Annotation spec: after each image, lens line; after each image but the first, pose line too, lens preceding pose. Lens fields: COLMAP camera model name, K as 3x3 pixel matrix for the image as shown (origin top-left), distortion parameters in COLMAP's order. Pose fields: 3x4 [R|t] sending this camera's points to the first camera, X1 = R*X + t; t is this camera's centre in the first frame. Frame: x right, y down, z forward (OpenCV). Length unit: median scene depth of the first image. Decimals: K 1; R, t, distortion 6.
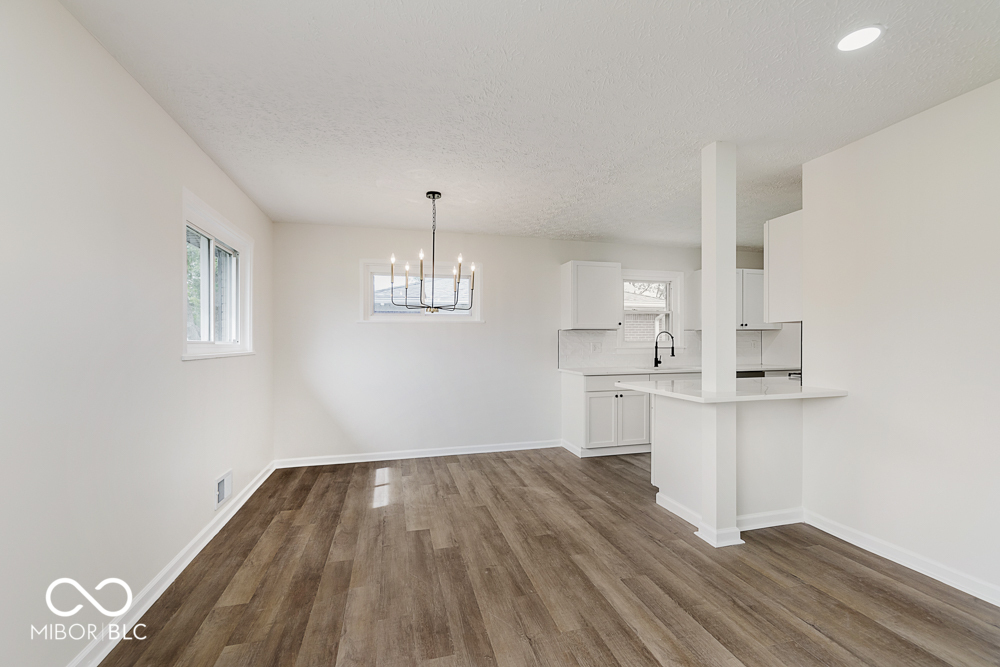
lens RADIAL K [[438.3, 0, 514.2], [0, 438.3, 334.8], [0, 0, 1]] dist [-0.000031, -0.000461]
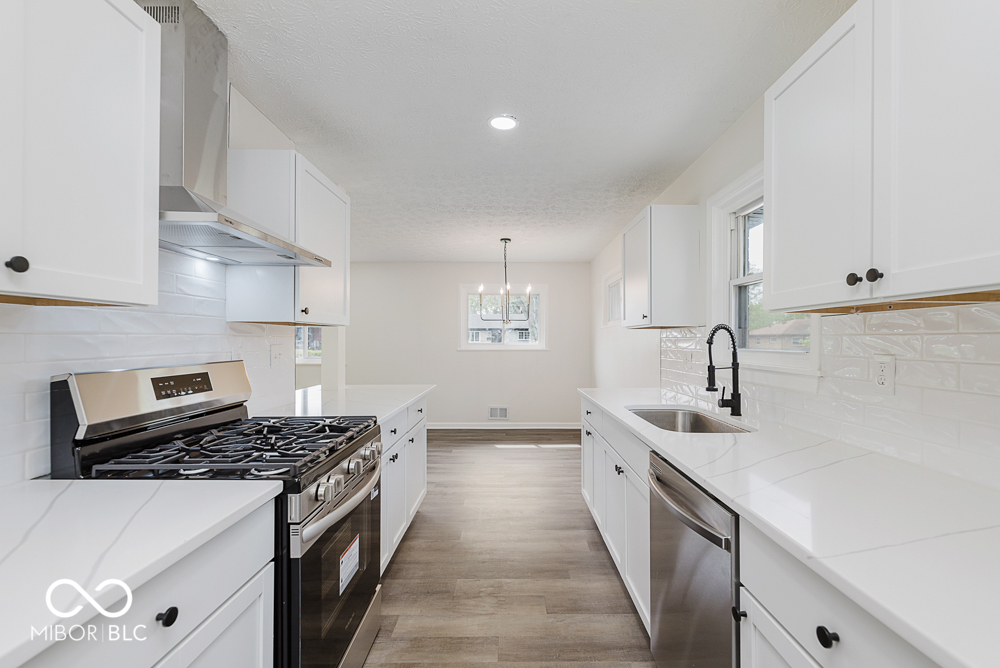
lens RADIAL K [[438.3, 0, 514.2], [0, 438.3, 335.3], [0, 0, 1]] dist [-0.000031, -0.000461]
pose [[-0.257786, -0.008389, -0.966166, 0.902694], [0.009758, 0.999889, -0.011285, 0.003947], [0.966153, -0.012337, -0.257676, 1.086691]]
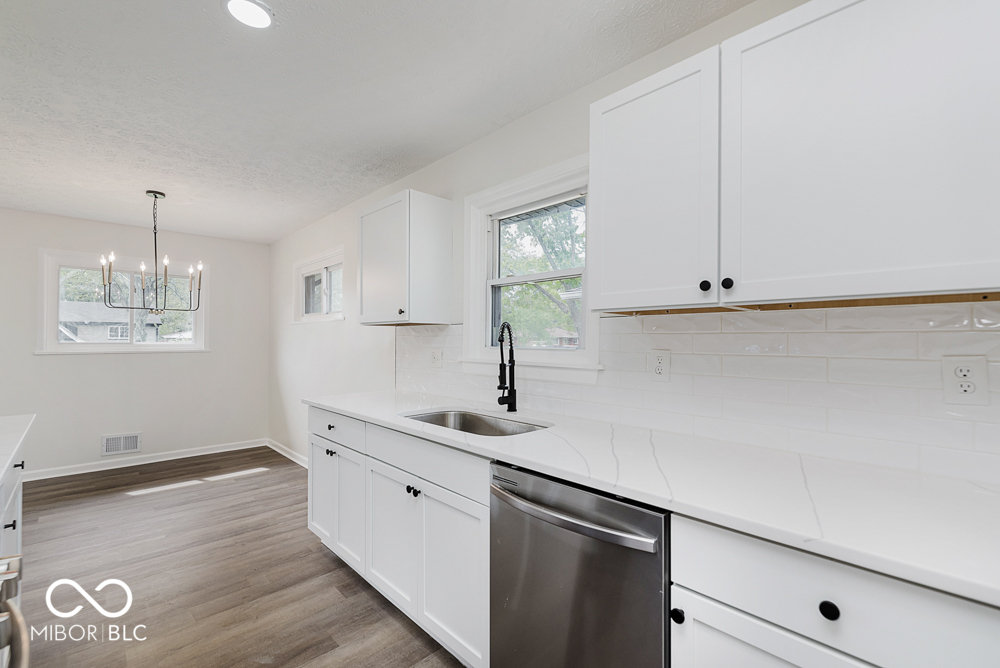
lens RADIAL K [[438.3, 0, 514.2], [0, 438.3, 335.3], [0, 0, 1]] dist [-0.000031, -0.000461]
pose [[0.478516, -0.005040, -0.878064, 0.812406], [0.005823, 0.999980, -0.002567, 0.004308], [0.878059, -0.003884, 0.478536, 0.963581]]
